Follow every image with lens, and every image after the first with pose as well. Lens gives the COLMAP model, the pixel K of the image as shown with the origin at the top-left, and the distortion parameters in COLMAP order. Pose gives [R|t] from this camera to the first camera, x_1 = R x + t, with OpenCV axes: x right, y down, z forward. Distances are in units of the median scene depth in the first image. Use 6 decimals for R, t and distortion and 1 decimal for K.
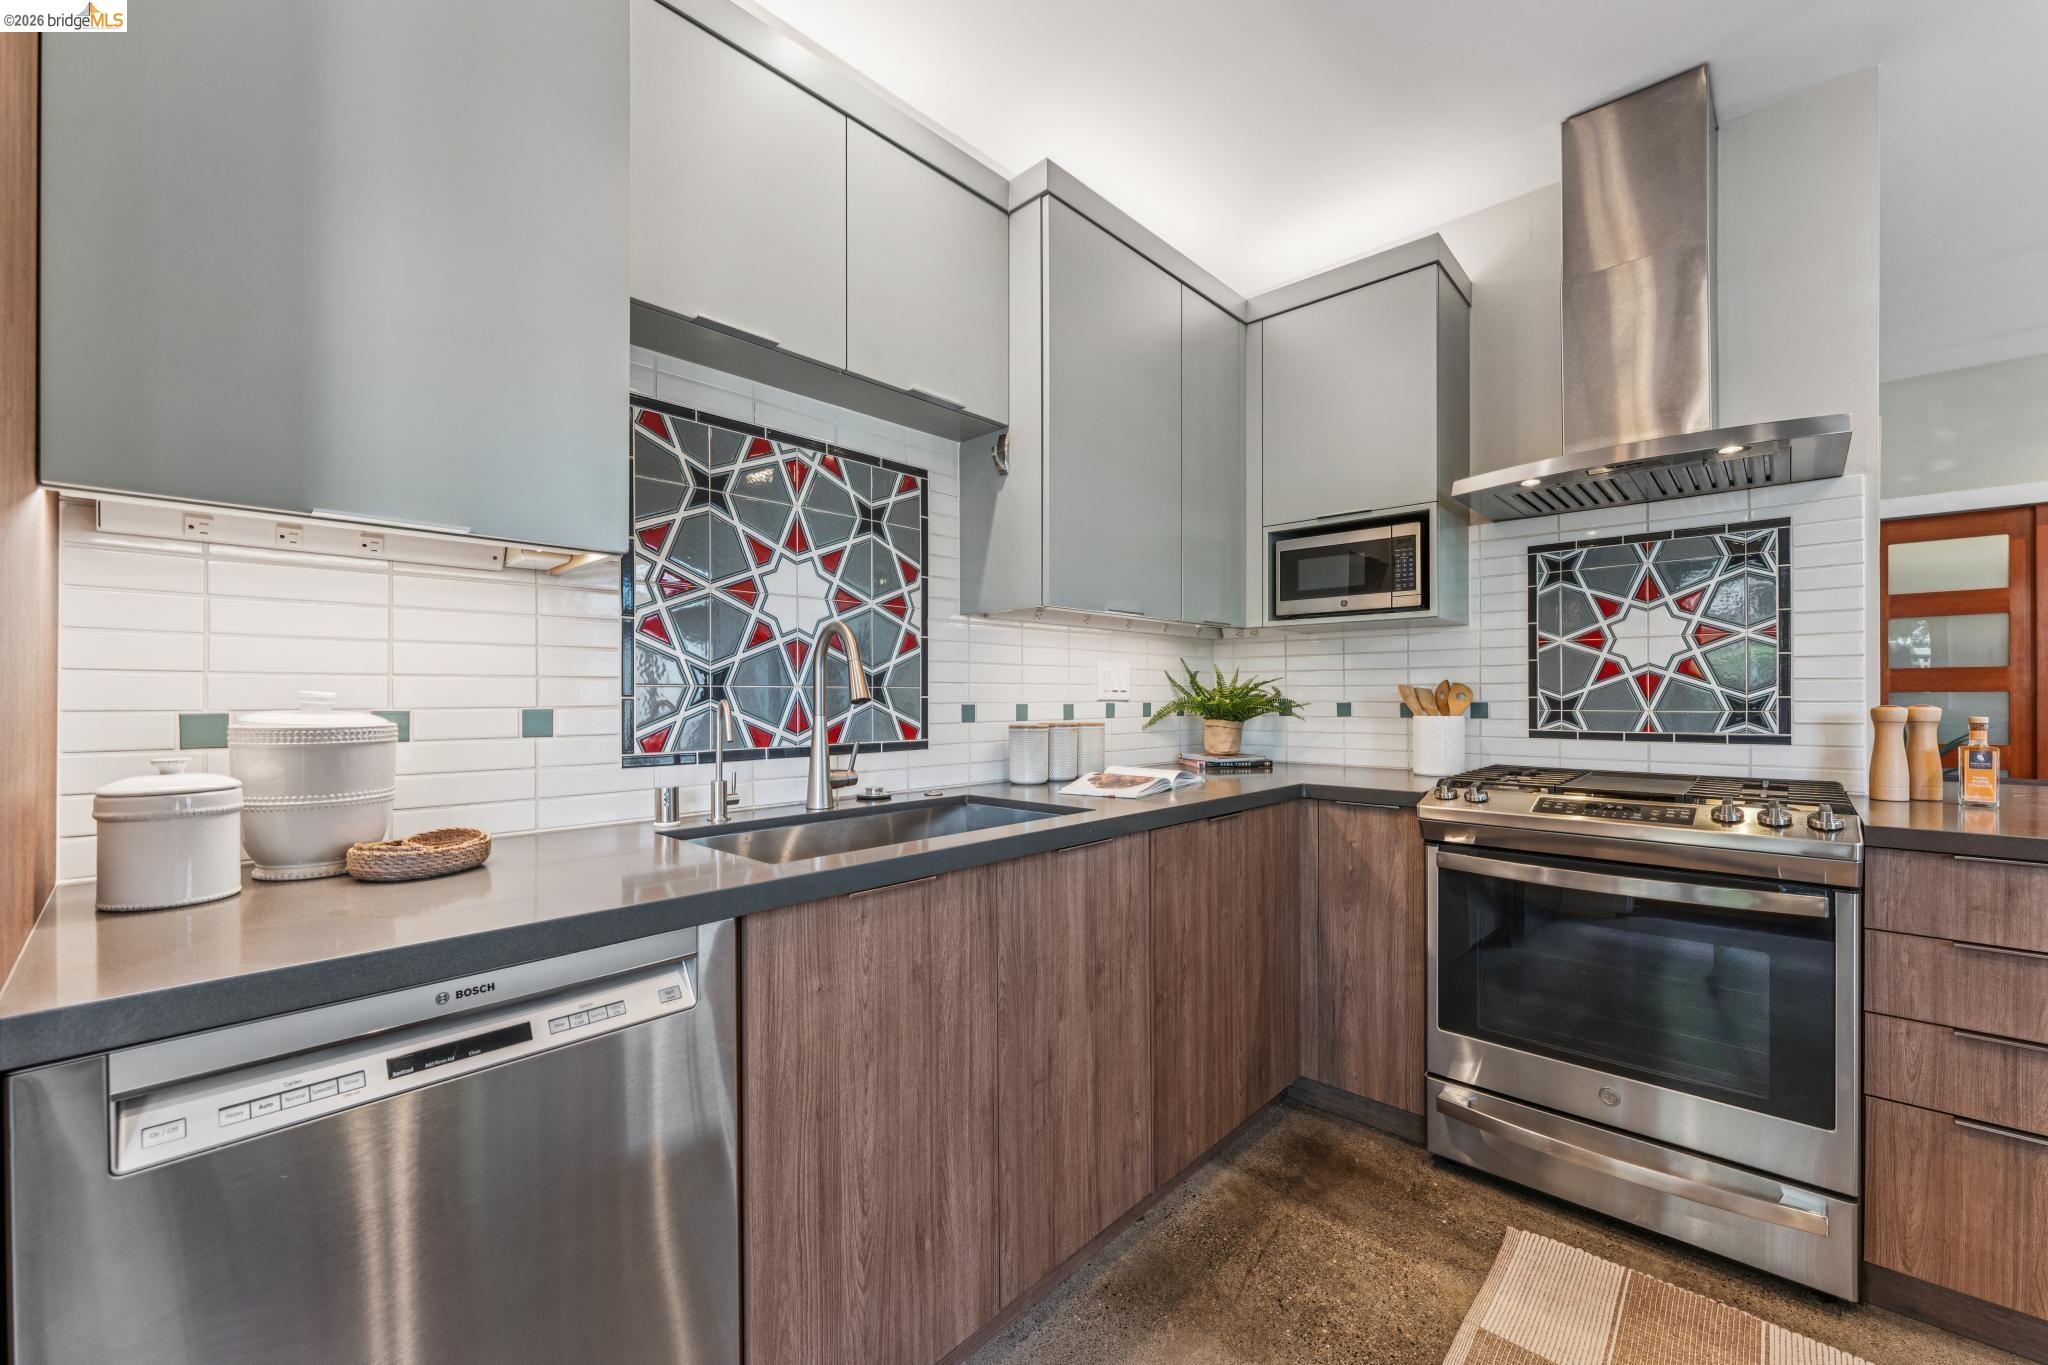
lens RADIAL K [[823.6, 0, 1033.1], [0, 823.6, 694.0], [0, 0, 1]] dist [-0.000644, -0.000620]
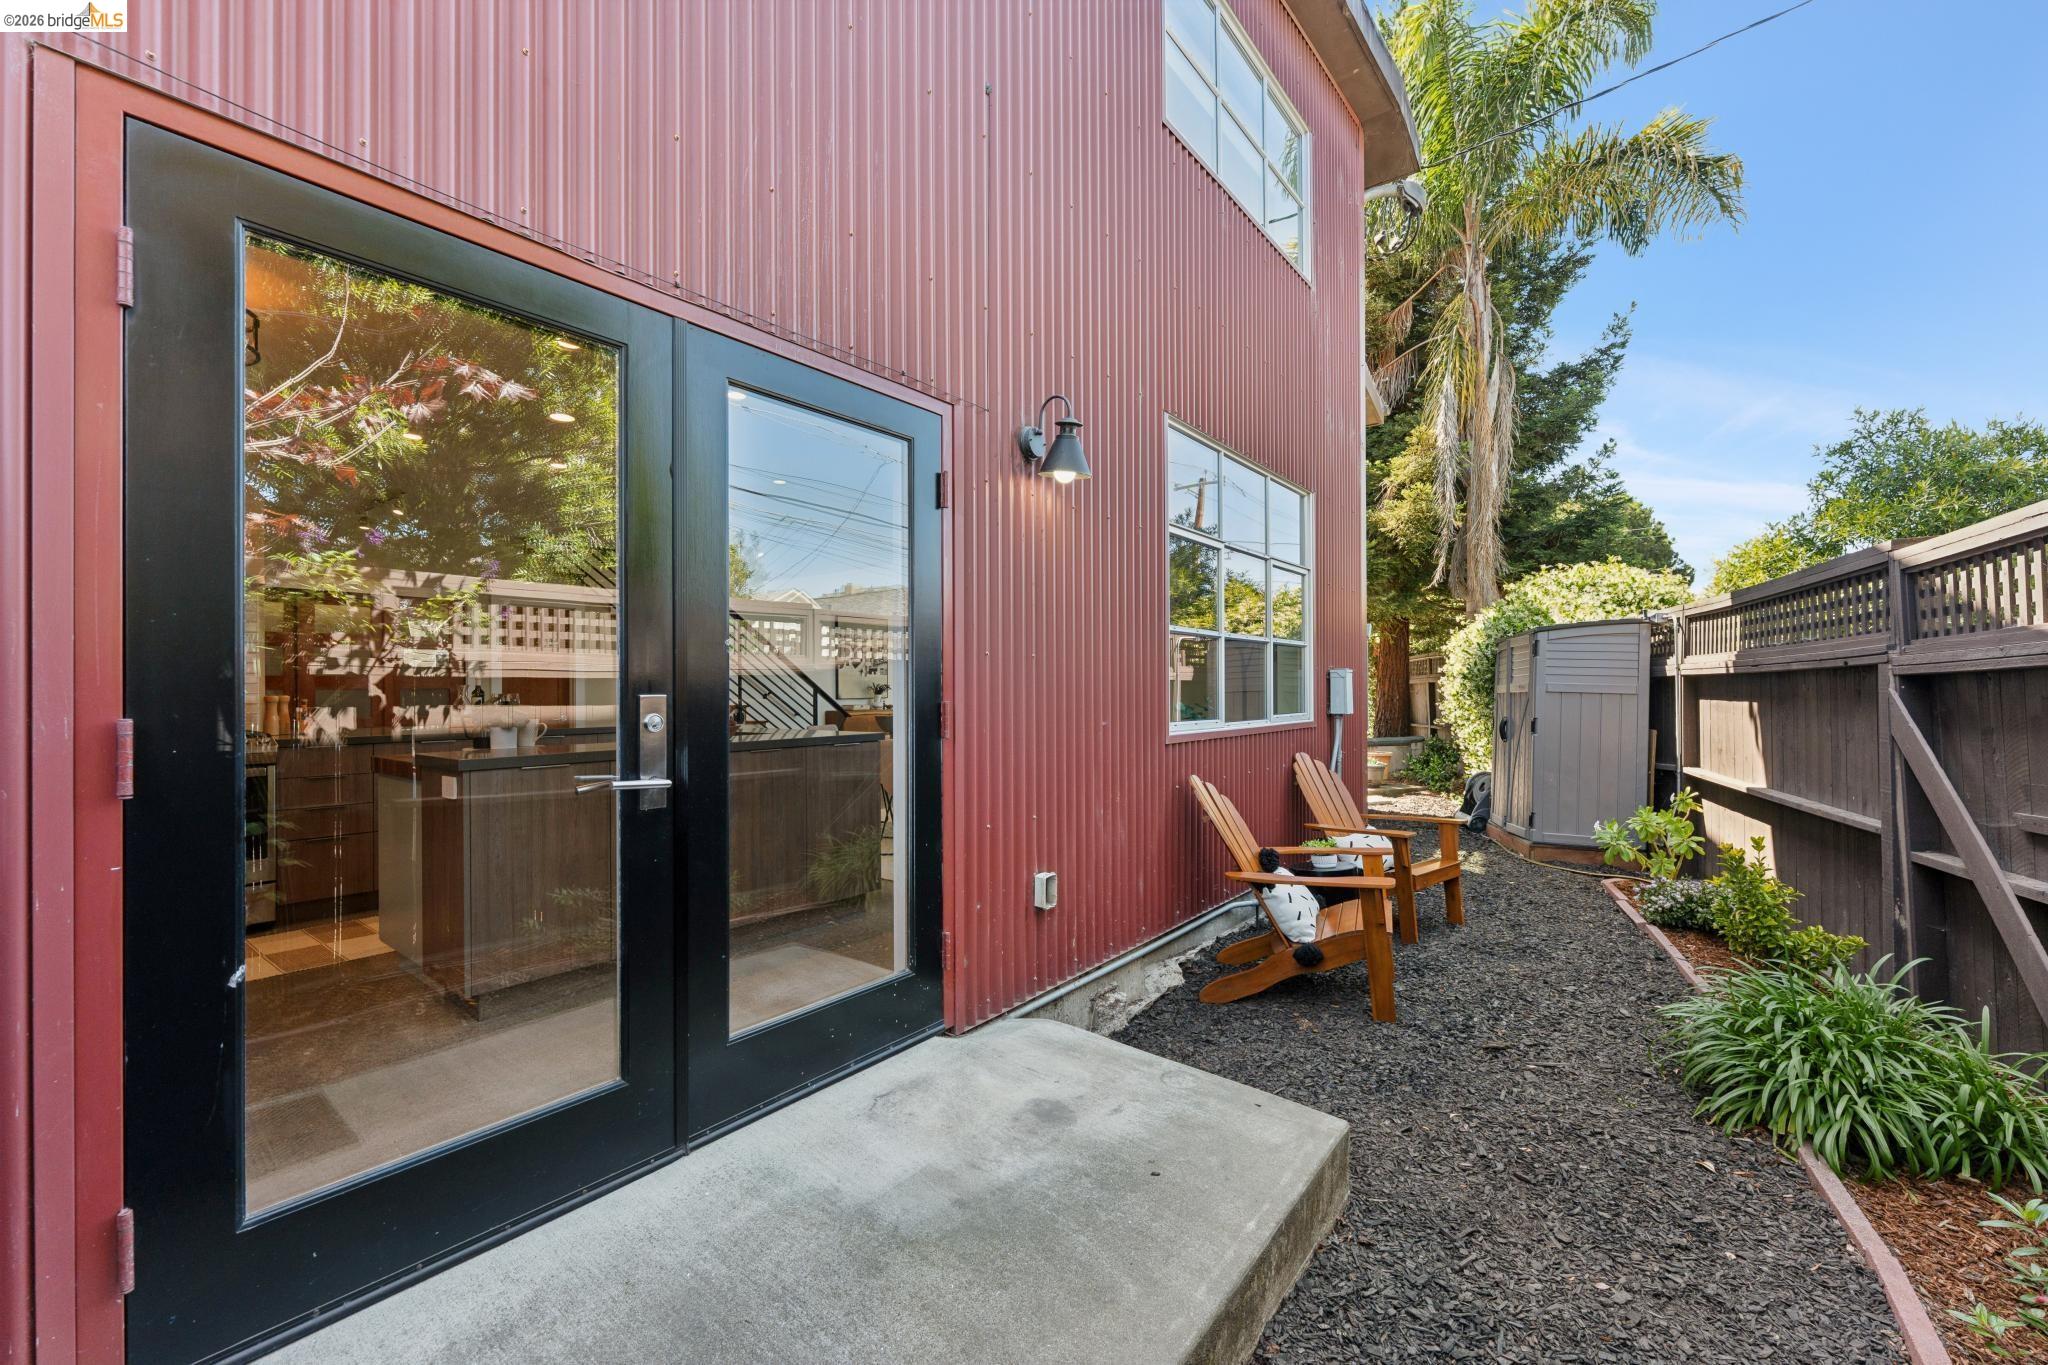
lens RADIAL K [[823.6, 0, 1016.4], [0, 823.6, 682.2], [0, 0, 1]] dist [-0.000644, -0.000620]
pose [[-0.075812, 0.009296, 0.997079, -1.467931], [0.001667, 0.999956, -0.009196, 0.002339], [-0.997121, 0.000965, -0.075824, -0.950825]]
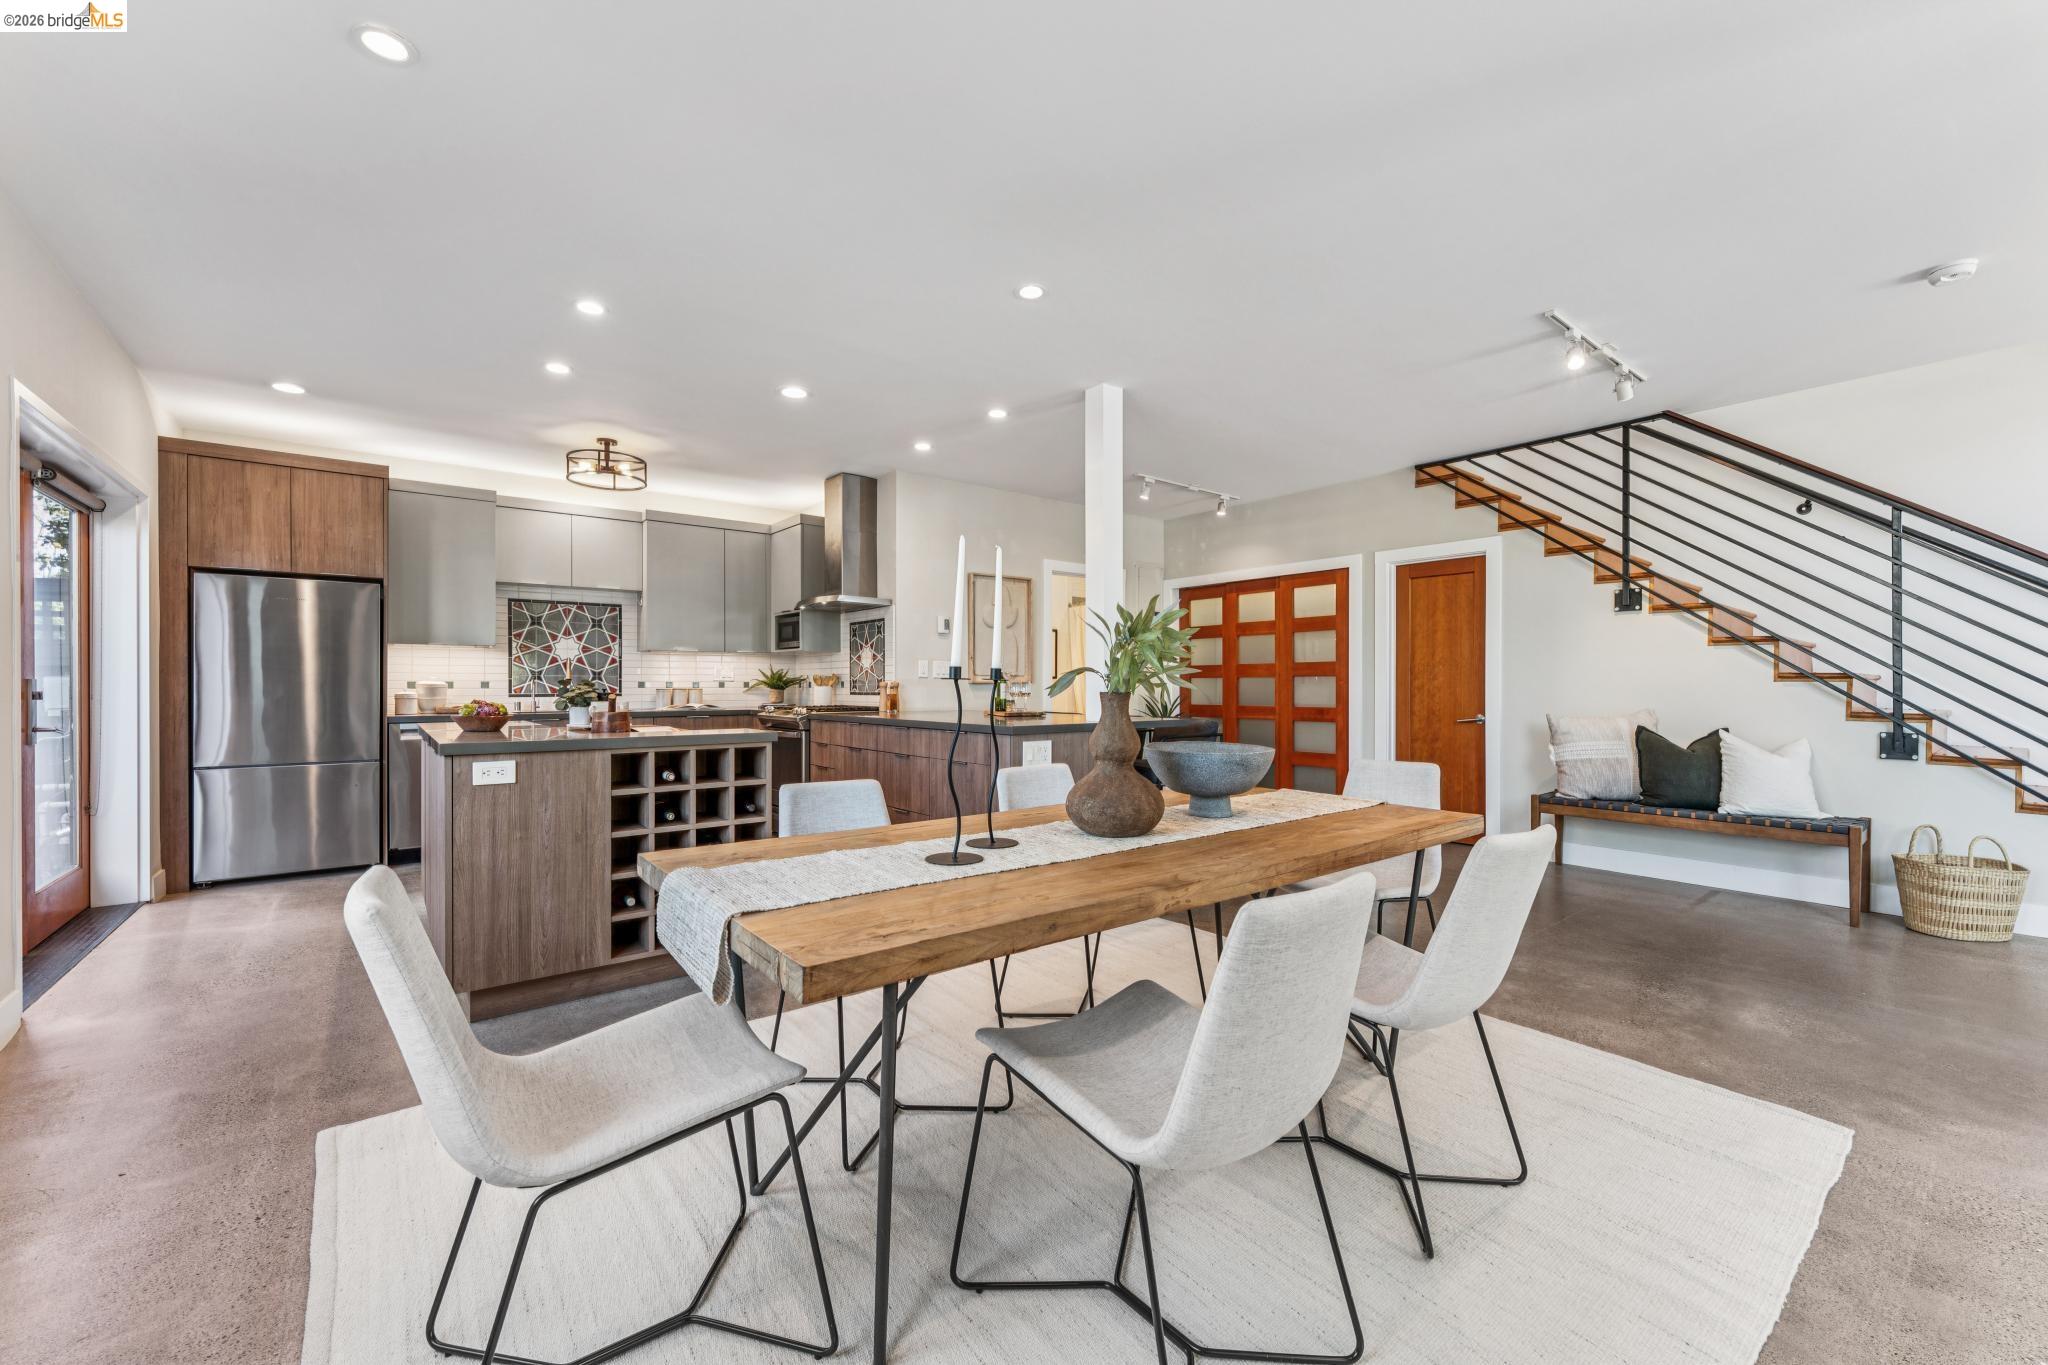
lens RADIAL K [[823.6, 0, 1030.0], [0, 823.6, 686.0], [0, 0, 1]] dist [-0.000644, -0.000620]
pose [[0.987533, 0.001624, -0.157406, 2.077818], [-0.001041, 0.999992, 0.003784, 0.017884], [0.157411, -0.003573, 0.987527, -1.994087]]
